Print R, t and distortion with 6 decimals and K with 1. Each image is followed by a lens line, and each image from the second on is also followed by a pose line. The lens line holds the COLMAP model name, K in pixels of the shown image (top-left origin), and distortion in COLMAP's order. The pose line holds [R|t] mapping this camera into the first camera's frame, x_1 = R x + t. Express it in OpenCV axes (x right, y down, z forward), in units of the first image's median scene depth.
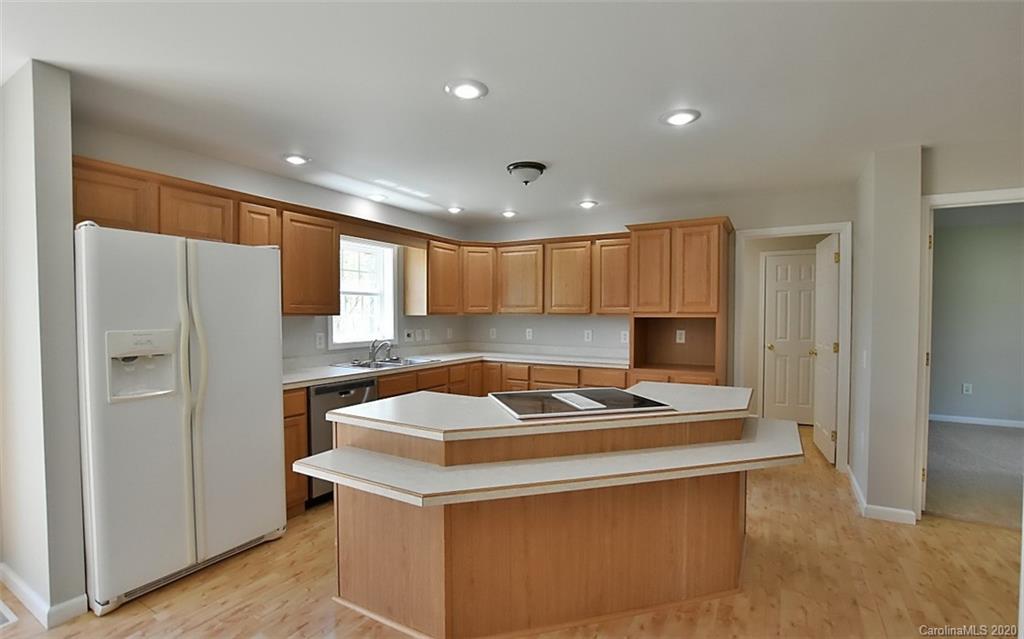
lens RADIAL K [[464.8, 0, 516.6], [0, 464.8, 326.3], [0, 0, 1]] dist [-0.033912, 0.007935]
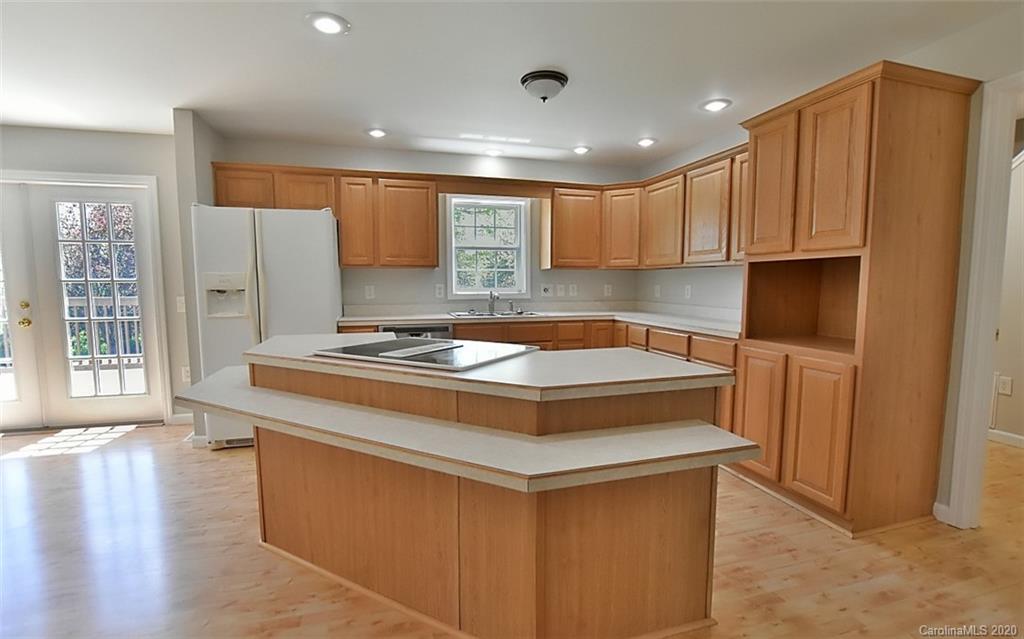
lens RADIAL K [[464.8, 0, 516.6], [0, 464.8, 326.3], [0, 0, 1]] dist [-0.033912, 0.007935]
pose [[0.717927, 0.063084, -0.693254, 0.475101], [-0.017487, 0.997205, 0.072634, 0.029759], [0.695898, -0.040023, 0.717024, 0.289643]]
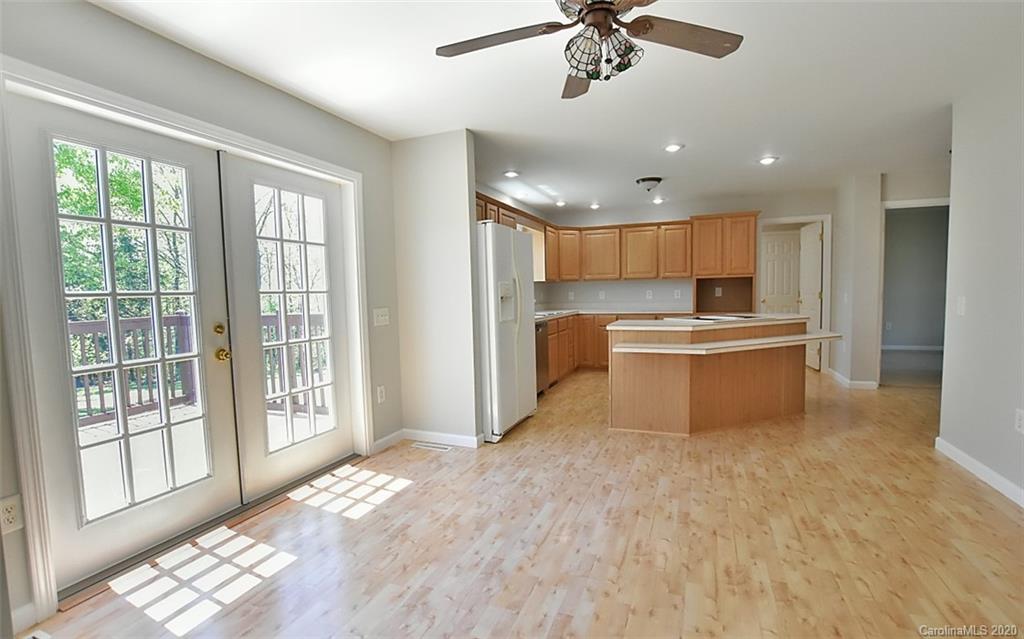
lens RADIAL K [[464.8, 0, 516.6], [0, 464.8, 326.3], [0, 0, 1]] dist [-0.033912, 0.007935]
pose [[0.990422, -0.035341, 0.133475, -0.516831], [0.029506, 0.998531, 0.045441, 0.049459], [-0.134885, -0.041067, 0.990010, -0.392369]]
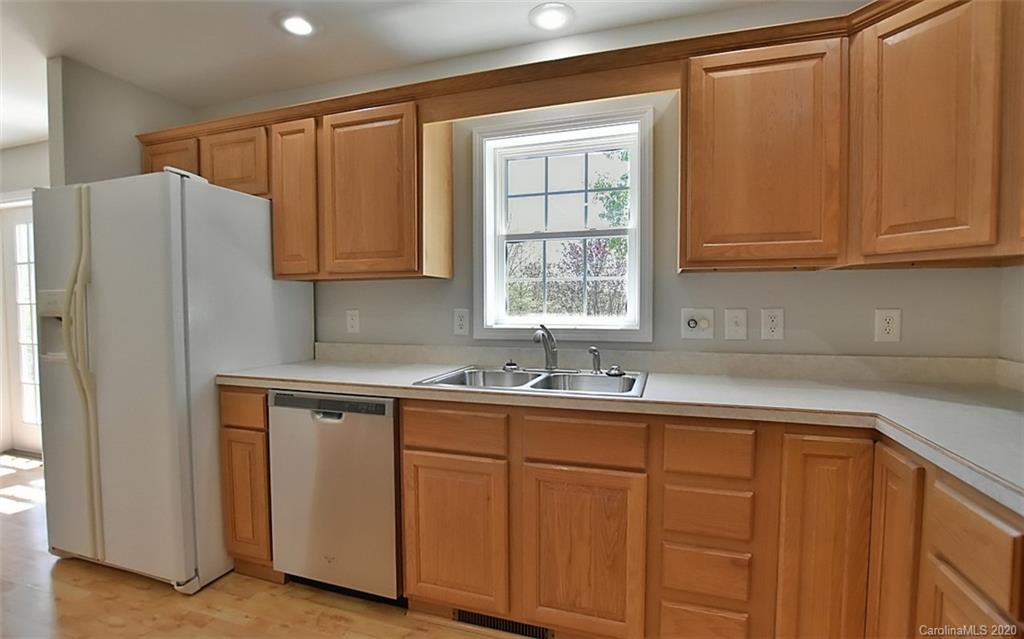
lens RADIAL K [[464.8, 0, 516.6], [0, 464.8, 326.3], [0, 0, 1]] dist [-0.033912, 0.007935]
pose [[0.199271, 0.041754, -0.979054, 0.156983], [-0.024463, 0.998992, 0.037625, 0.012591], [0.979639, 0.016453, 0.200092, 0.890450]]
